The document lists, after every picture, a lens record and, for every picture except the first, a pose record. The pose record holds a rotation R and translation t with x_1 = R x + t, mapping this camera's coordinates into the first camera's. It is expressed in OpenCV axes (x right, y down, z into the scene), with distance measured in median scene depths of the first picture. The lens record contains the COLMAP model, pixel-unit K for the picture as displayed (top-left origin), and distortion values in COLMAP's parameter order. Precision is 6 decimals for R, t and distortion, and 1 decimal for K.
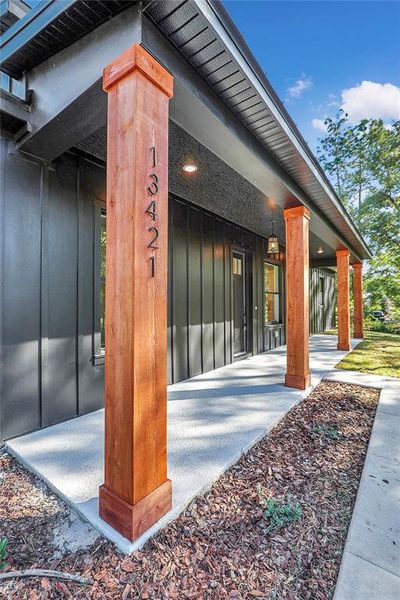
lens RADIAL K [[279.2, 0, 198.0], [0, 279.2, 302.1], [0, 0, 1]] dist [-0.016500, -0.000104]
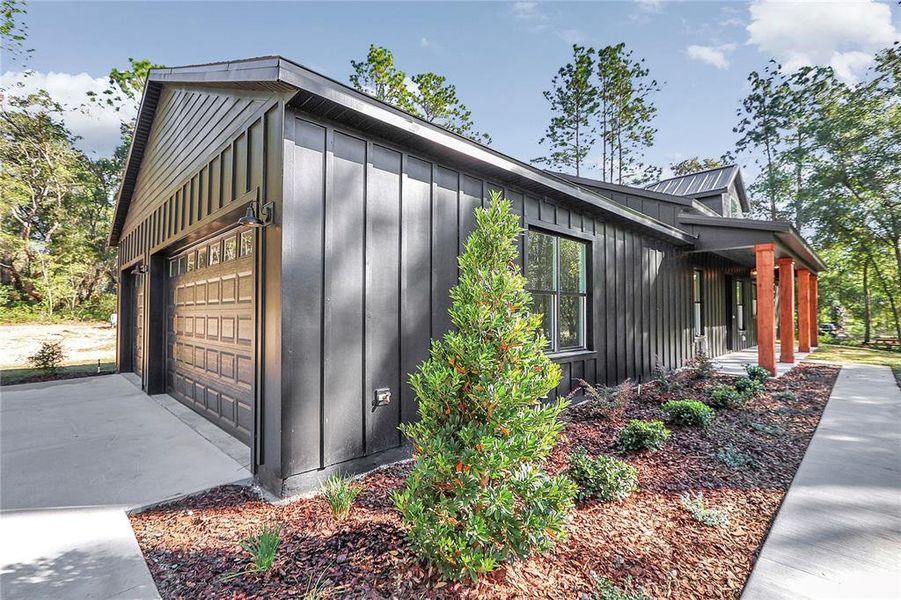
lens RADIAL K [[419.2, 0, 436.0], [0, 419.2, 299.4], [0, 0, 1]] dist [-0.016500, -0.000104]
pose [[0.984997, 0.007812, -0.172396, -1.485541], [-0.010735, 0.999814, -0.016030, -0.027182], [0.172238, 0.017640, 0.984897, -2.090532]]
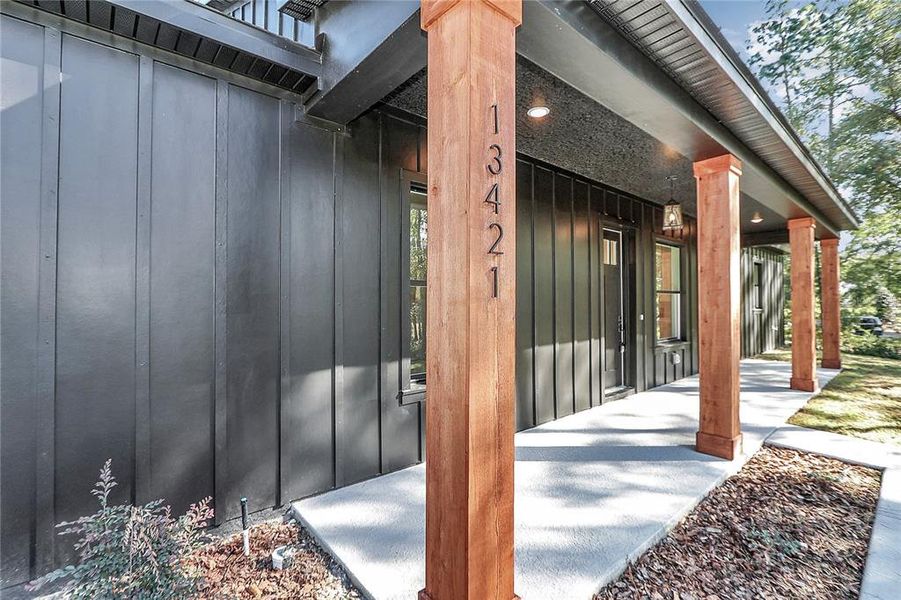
lens RADIAL K [[414.7, 0, 445.1], [0, 414.7, 298.5], [0, 0, 1]] dist [-0.016763, 0.000499]
pose [[0.974145, -0.000388, -0.225923, -0.022045], [0.000203, 1.000000, -0.000840, -0.035805], [0.225923, 0.000772, 0.974145, -0.005061]]
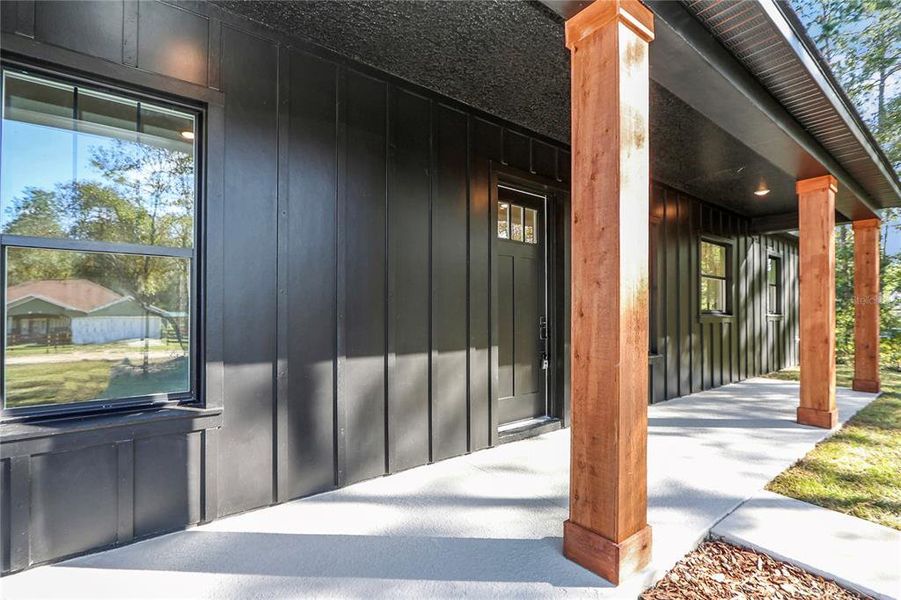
lens RADIAL K [[430.1, 0, 450.3], [0, 430.1, 313.0], [0, 0, 1]] dist [-0.007999, -0.000130]
pose [[0.965274, 0.003458, -0.261215, 0.349884], [-0.001569, 0.999971, 0.007440, 0.013181], [0.261233, -0.006772, 0.965252, 0.531524]]
